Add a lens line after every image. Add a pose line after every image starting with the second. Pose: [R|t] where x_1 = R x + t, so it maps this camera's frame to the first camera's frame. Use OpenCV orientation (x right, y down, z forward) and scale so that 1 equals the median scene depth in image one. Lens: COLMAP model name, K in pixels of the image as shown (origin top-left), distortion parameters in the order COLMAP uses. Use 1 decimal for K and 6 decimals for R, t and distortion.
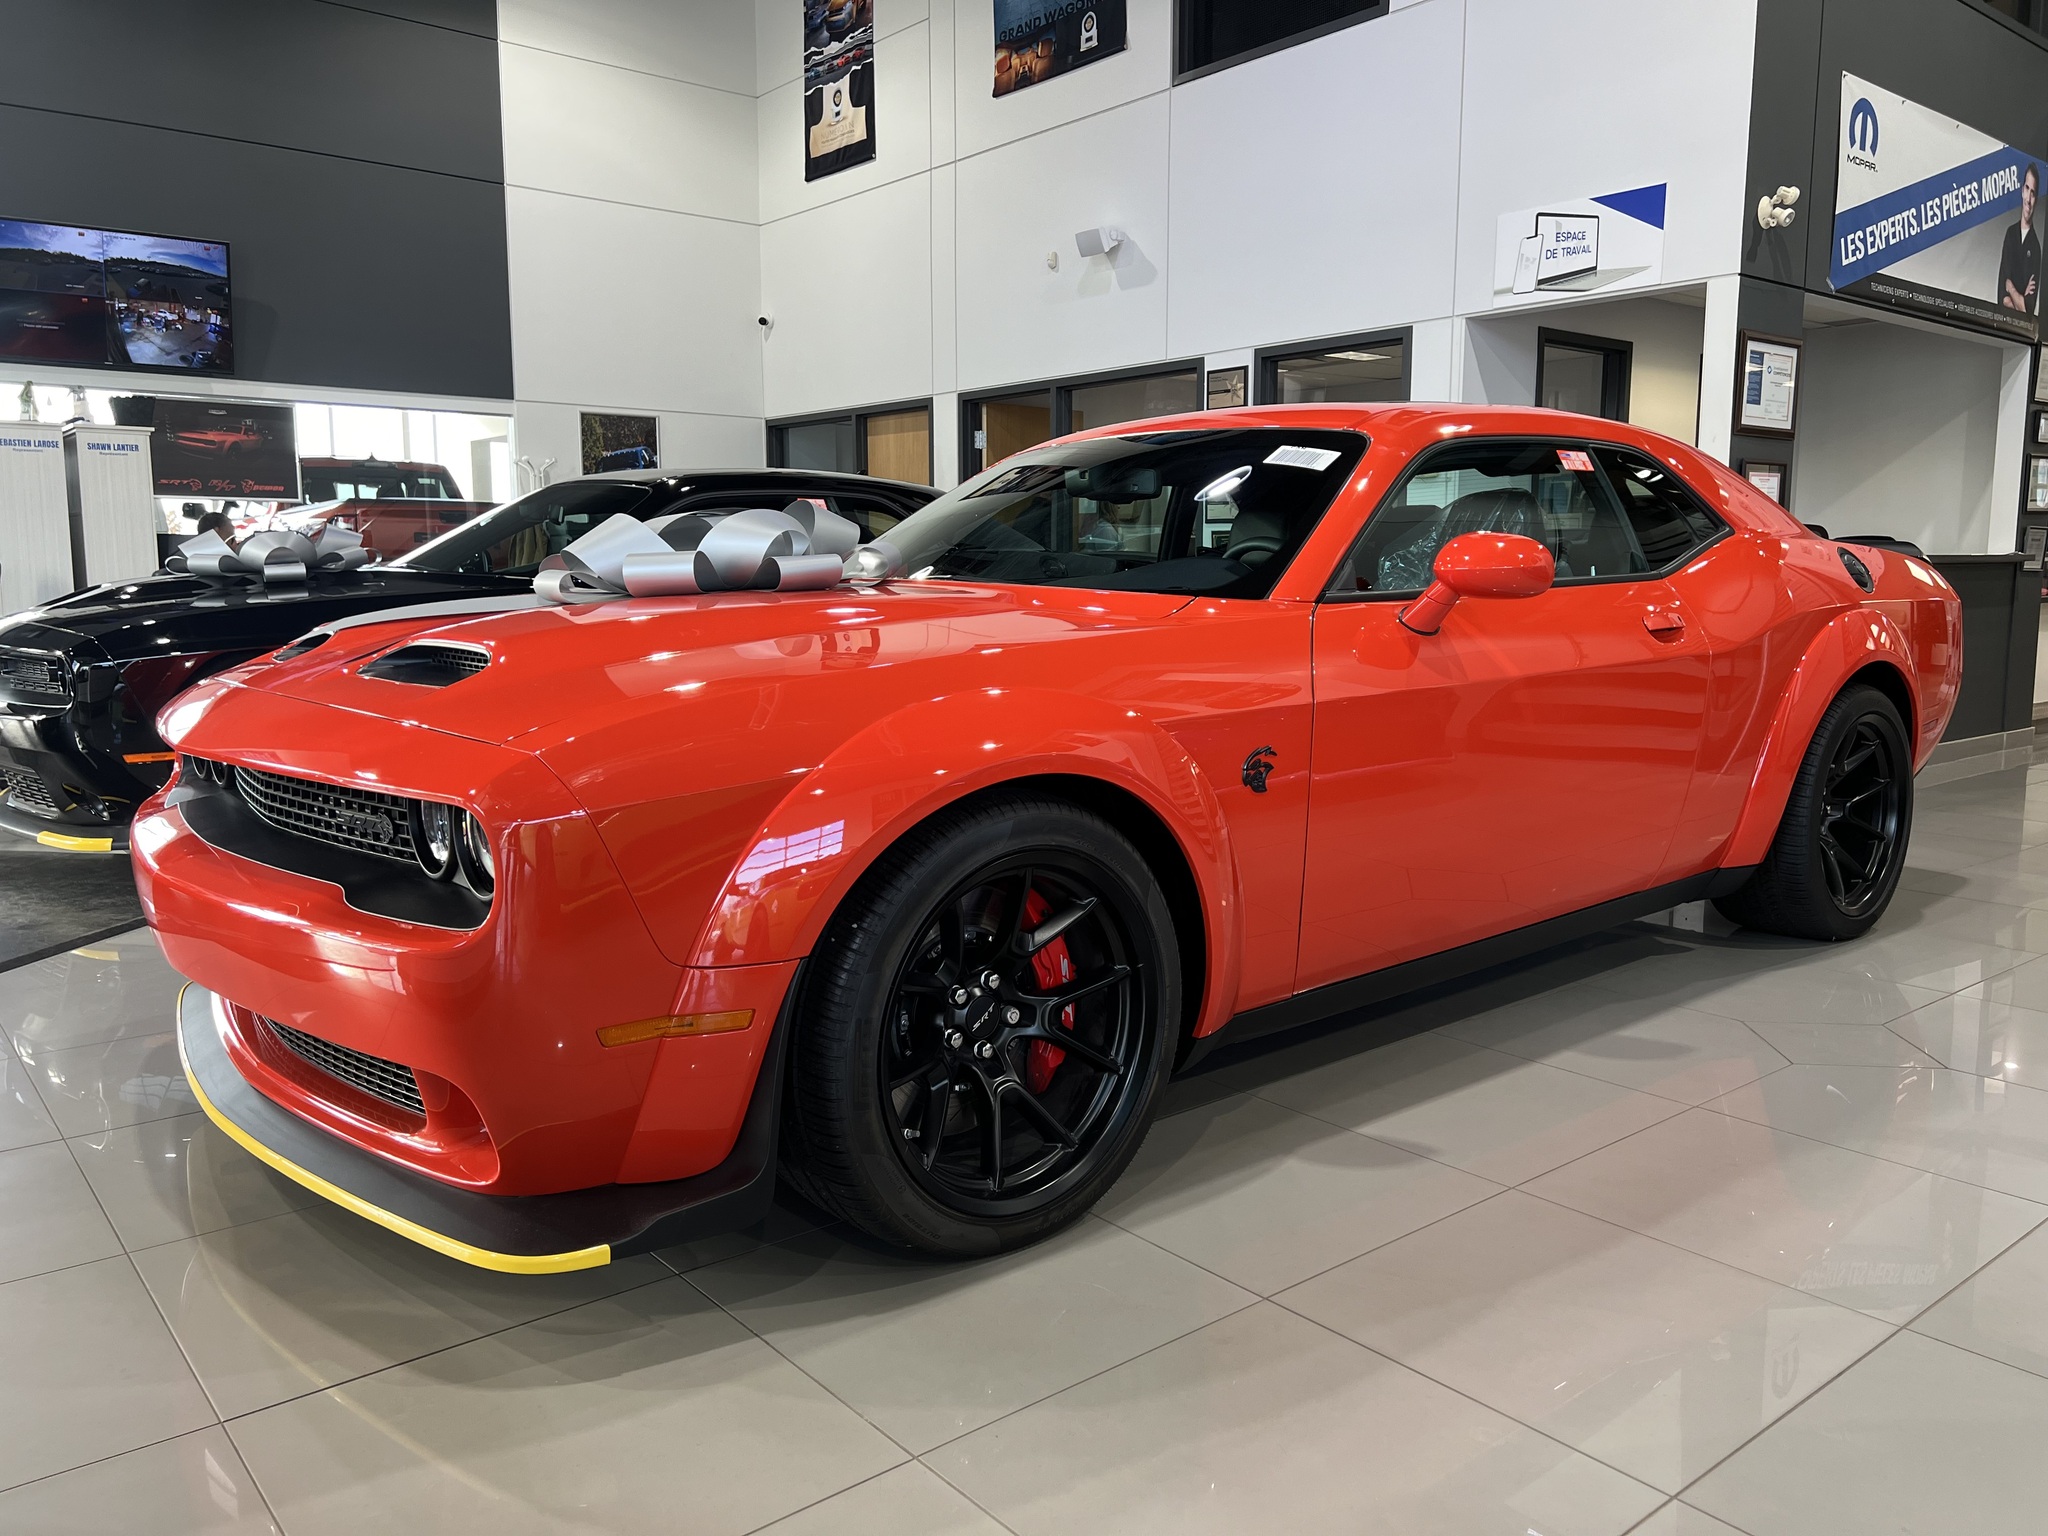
lens RADIAL K [[1562.1, 0, 1030.6], [0, 1562.1, 765.9], [0, 0, 1]] dist [0.034384, -0.020118]
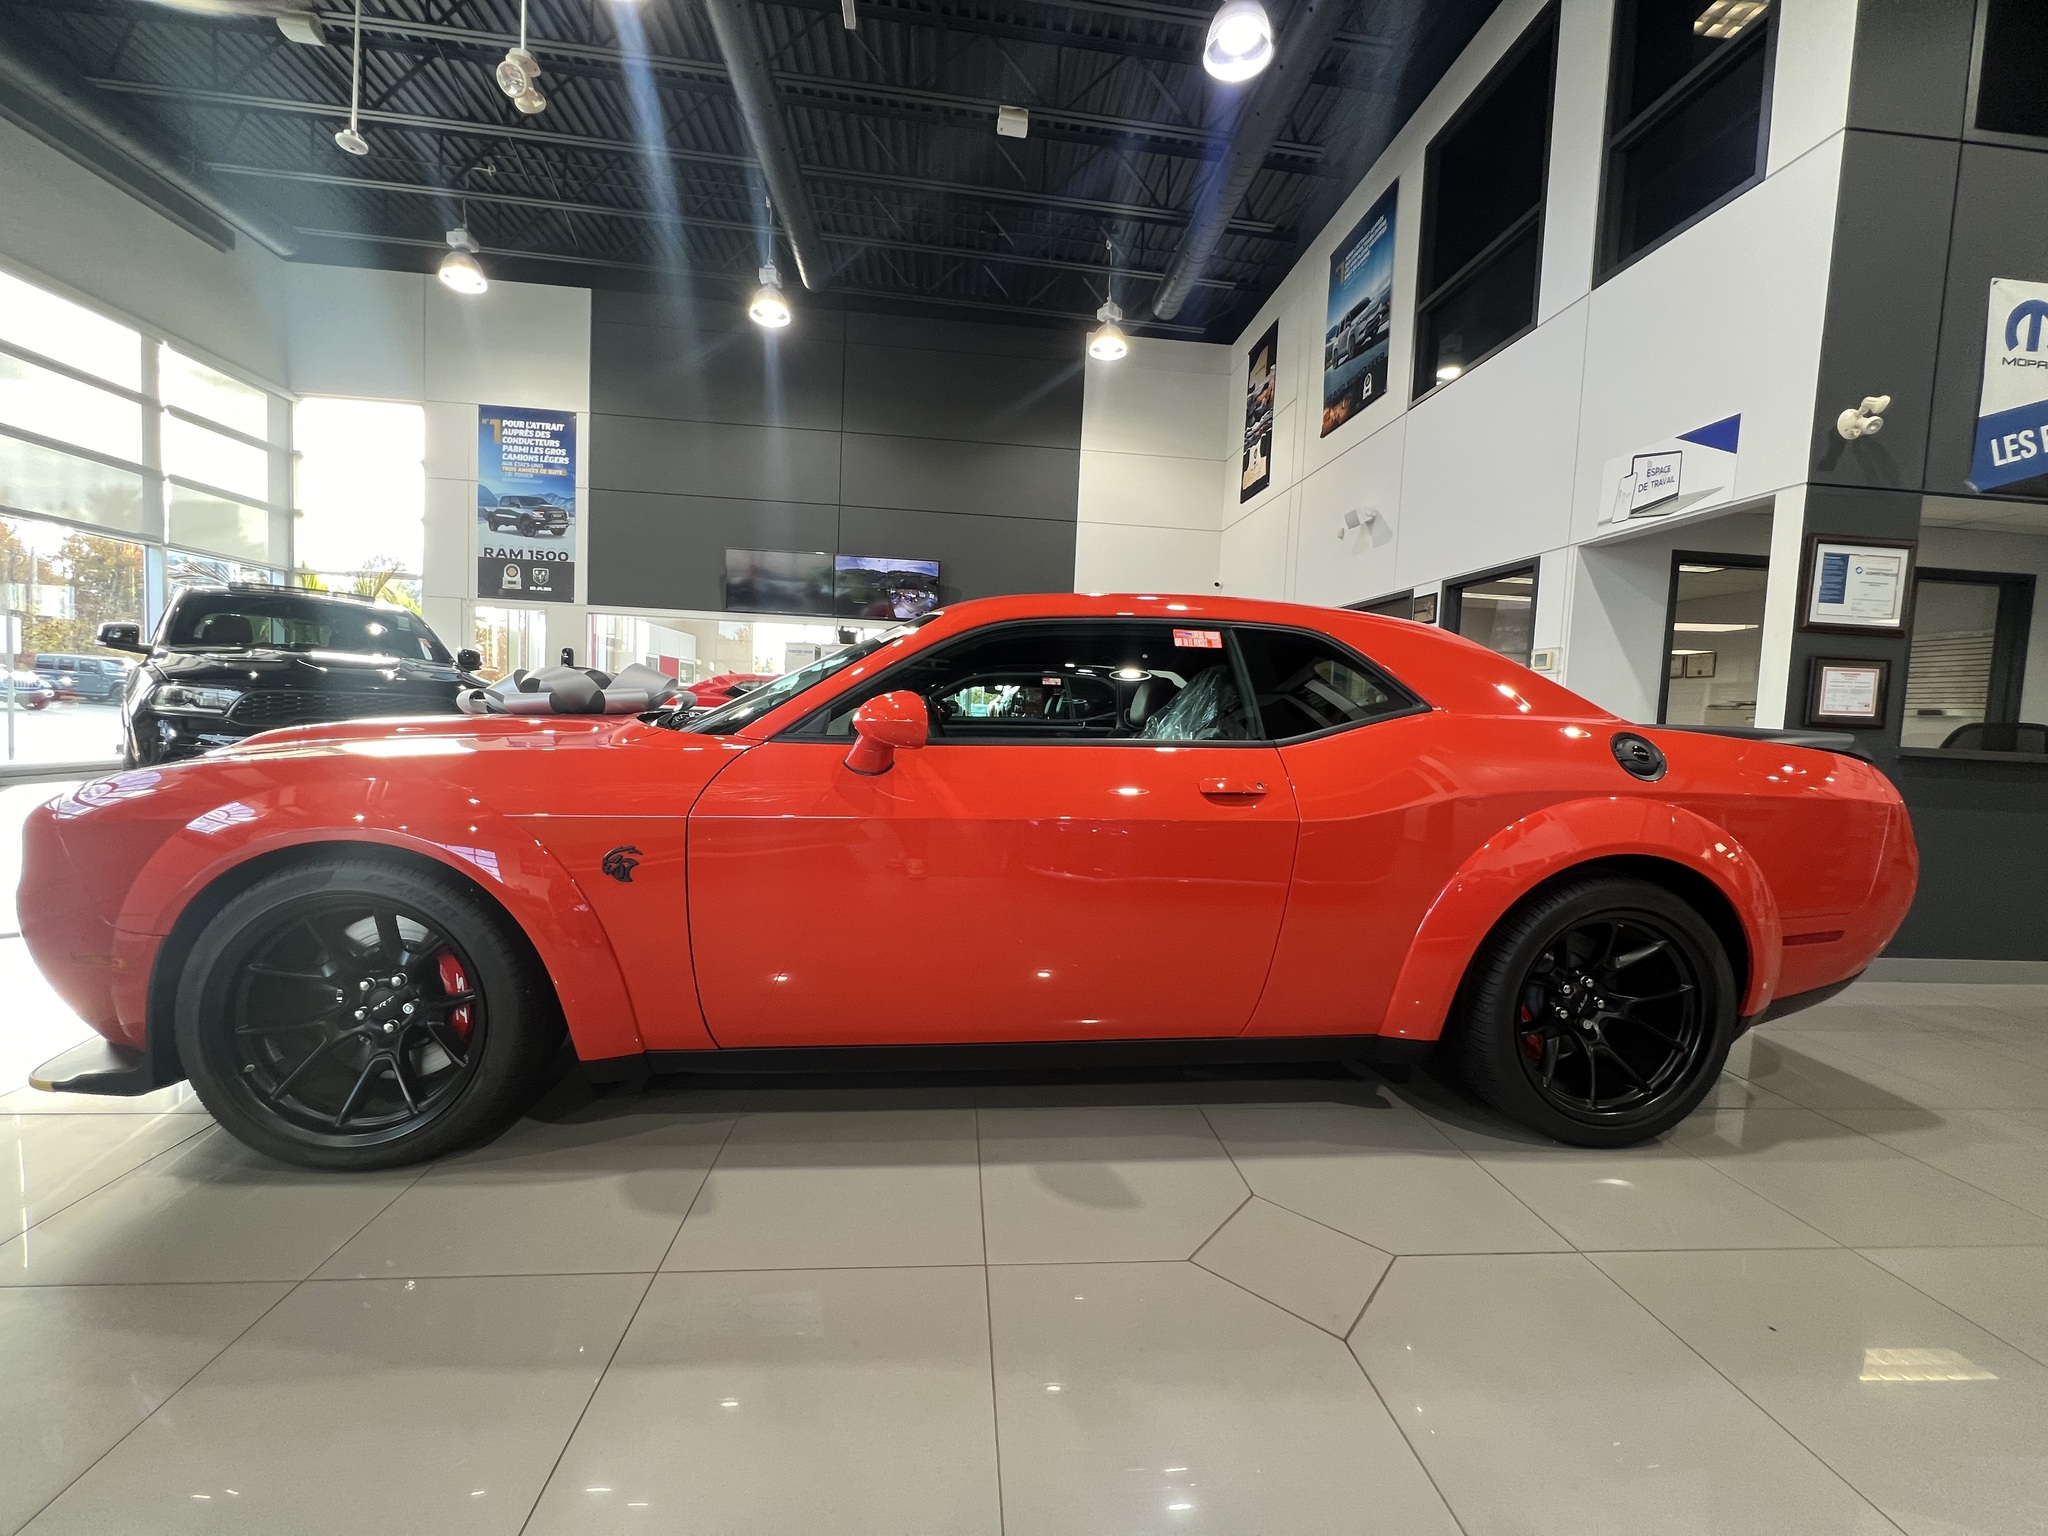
lens RADIAL K [[826.1, 0, 1020.9], [0, 826.1, 762.8], [0, 0, 1]] dist [-0.000922, 0.000759]
pose [[0.821883, 0.071062, -0.565207, 0.313621], [-0.116315, 0.992220, -0.044388, -0.034823], [0.557655, 0.102224, 0.823754, 0.240225]]
